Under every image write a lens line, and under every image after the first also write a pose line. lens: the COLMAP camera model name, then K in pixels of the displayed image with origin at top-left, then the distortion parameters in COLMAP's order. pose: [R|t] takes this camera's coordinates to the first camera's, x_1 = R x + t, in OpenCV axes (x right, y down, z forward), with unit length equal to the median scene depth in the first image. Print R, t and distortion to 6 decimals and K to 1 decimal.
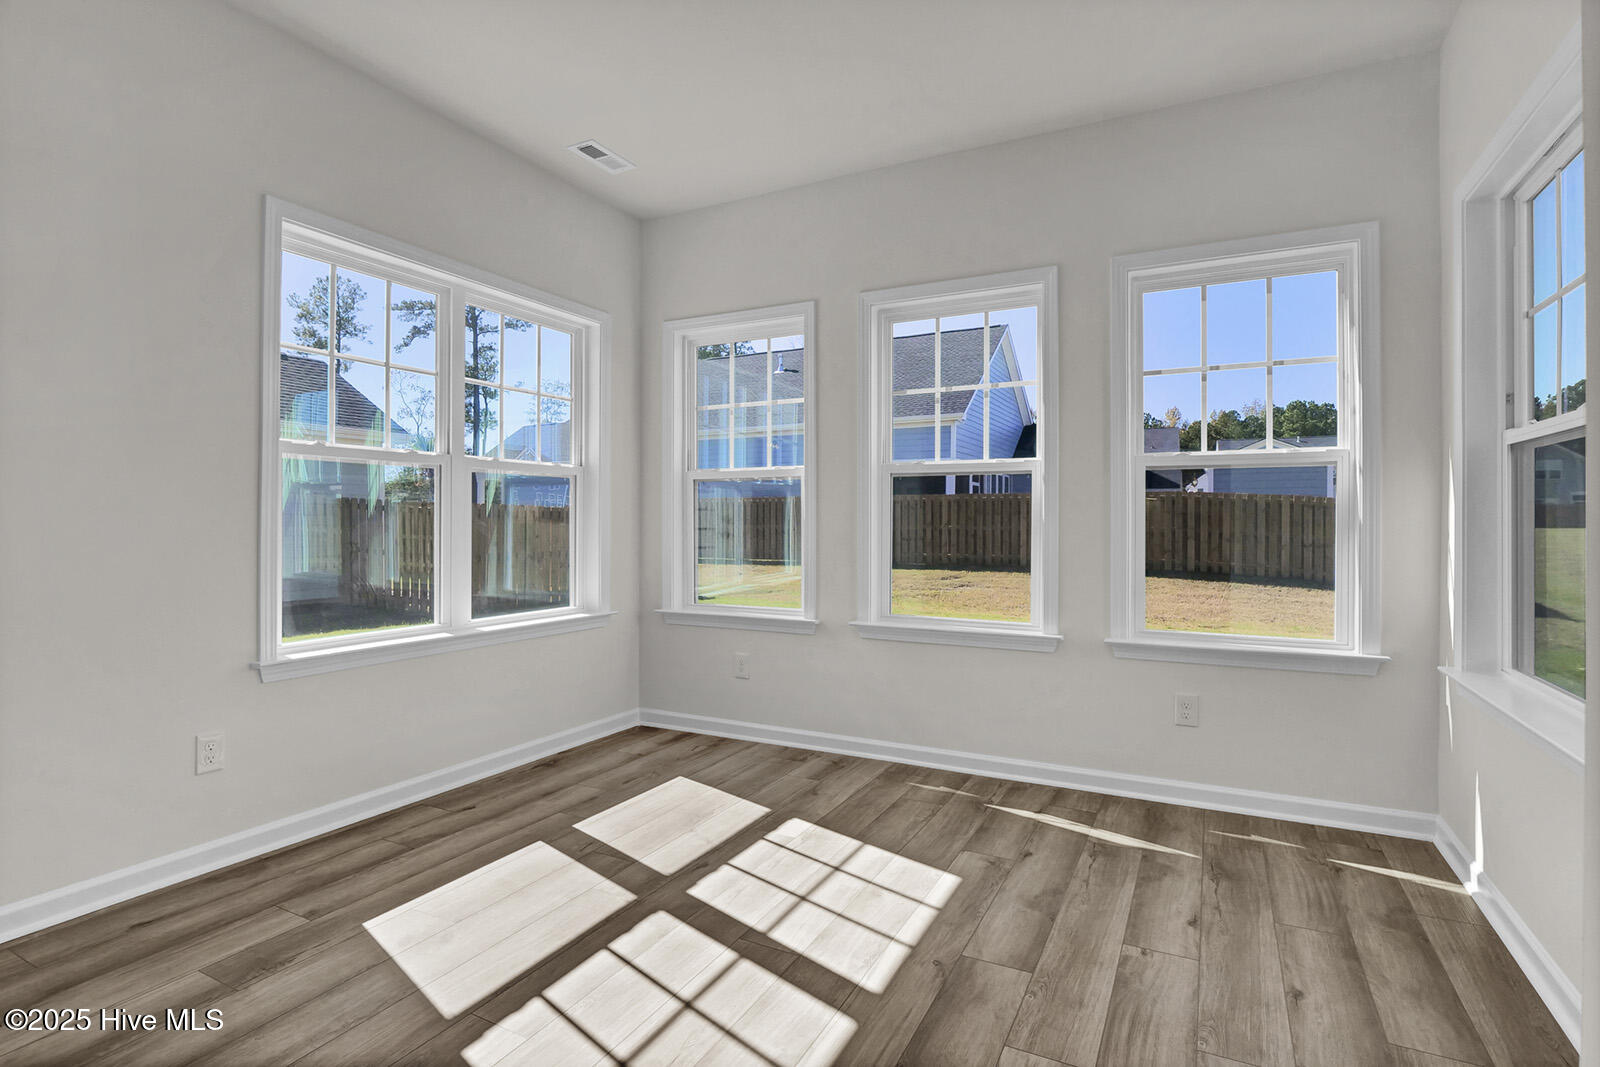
lens RADIAL K [[782.7, 0, 802.4], [0, 782.7, 525.3], [0, 0, 1]] dist [-0.010501, -0.000392]
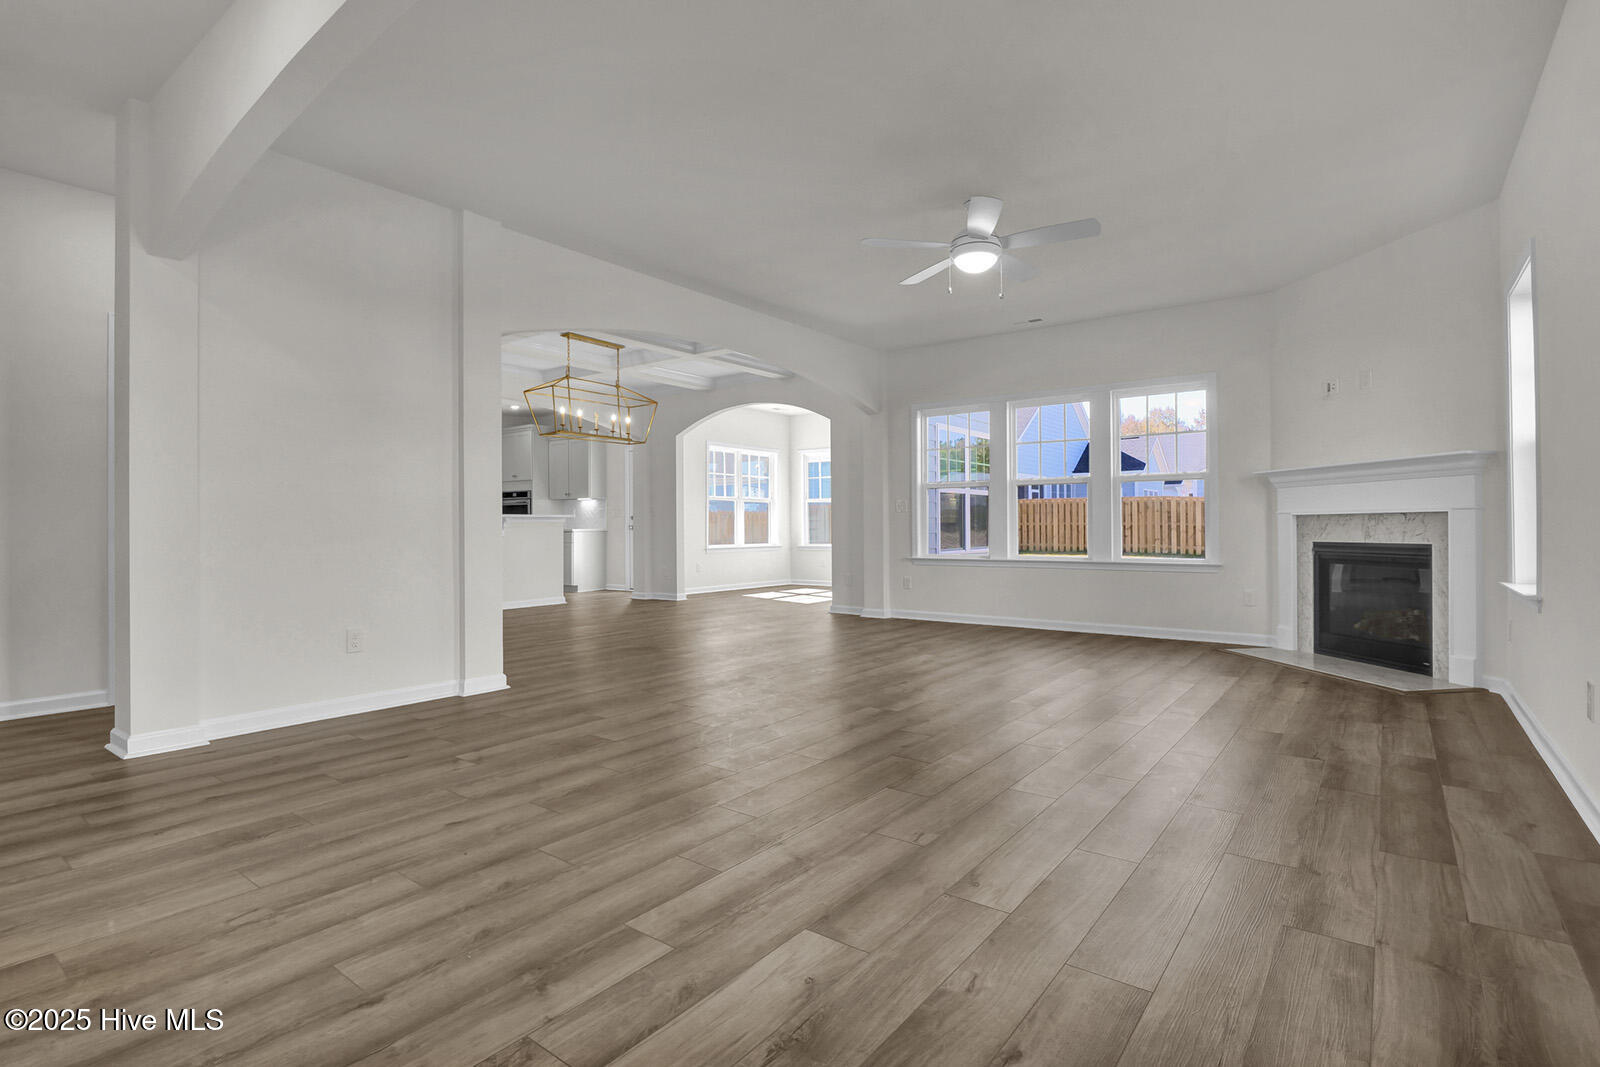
lens RADIAL K [[782.7, 0, 801.9], [0, 782.7, 527.4], [0, 0, 1]] dist [-0.010501, -0.000392]
pose [[0.985701, -0.009543, -0.168231, 0.080011], [0.009379, 0.999954, -0.001771, 0.008761], [0.168240, 0.000168, 0.985746, -0.476198]]
